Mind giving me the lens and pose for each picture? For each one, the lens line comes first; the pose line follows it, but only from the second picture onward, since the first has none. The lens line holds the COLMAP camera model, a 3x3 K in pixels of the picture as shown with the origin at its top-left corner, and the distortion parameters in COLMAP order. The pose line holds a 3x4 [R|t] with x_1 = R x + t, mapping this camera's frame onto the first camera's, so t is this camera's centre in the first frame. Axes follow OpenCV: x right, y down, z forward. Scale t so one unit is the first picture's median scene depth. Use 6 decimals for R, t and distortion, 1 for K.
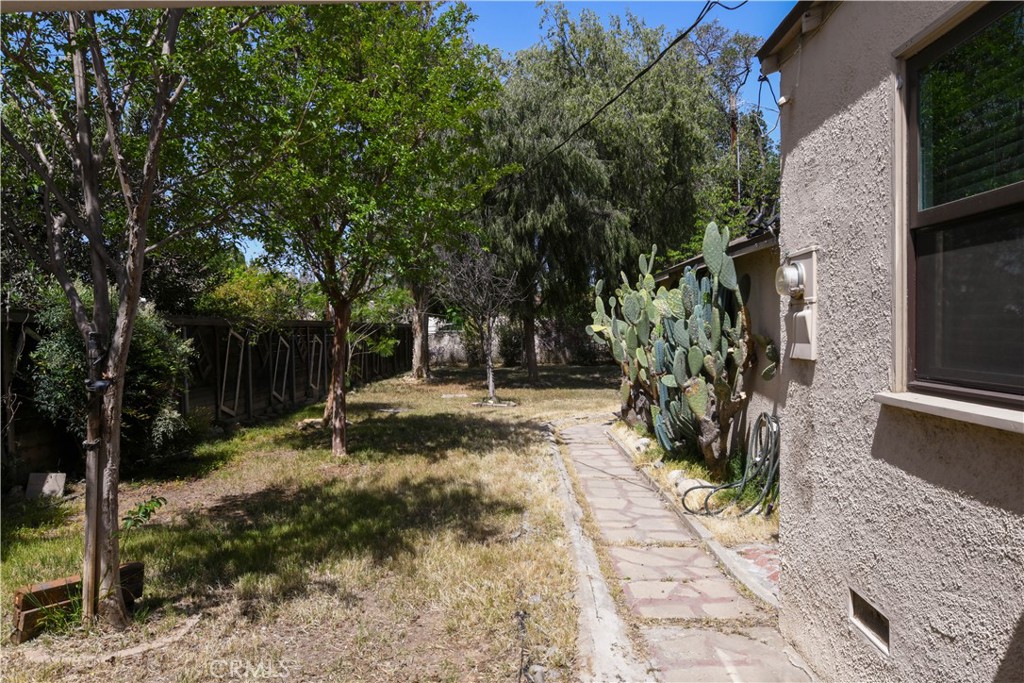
lens RADIAL K [[712.3, 0, 512.0], [0, 712.3, 341.5], [0, 0, 1]] dist [-0.002572, -0.001016]
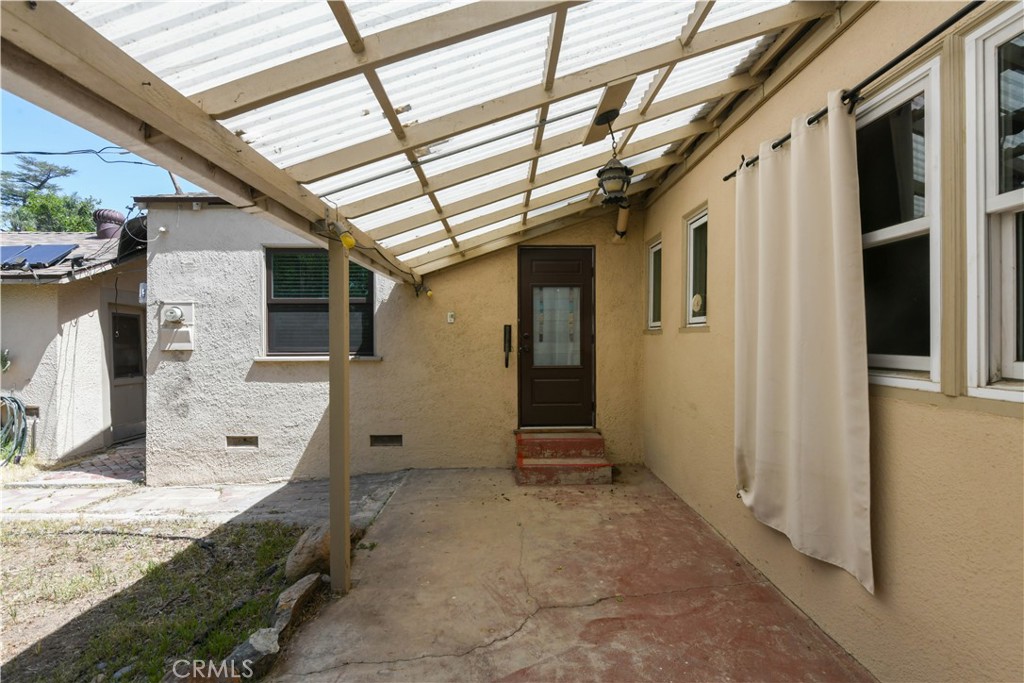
lens RADIAL K [[469.1, 0, 514.5], [0, 469.1, 335.0], [0, 0, 1]] dist [-0.012731, -0.001604]
pose [[-0.040096, 0.011510, 0.999130, -1.414447], [0.015728, 0.999817, -0.010887, 0.016347], [-0.999072, 0.015277, -0.040270, 0.023861]]
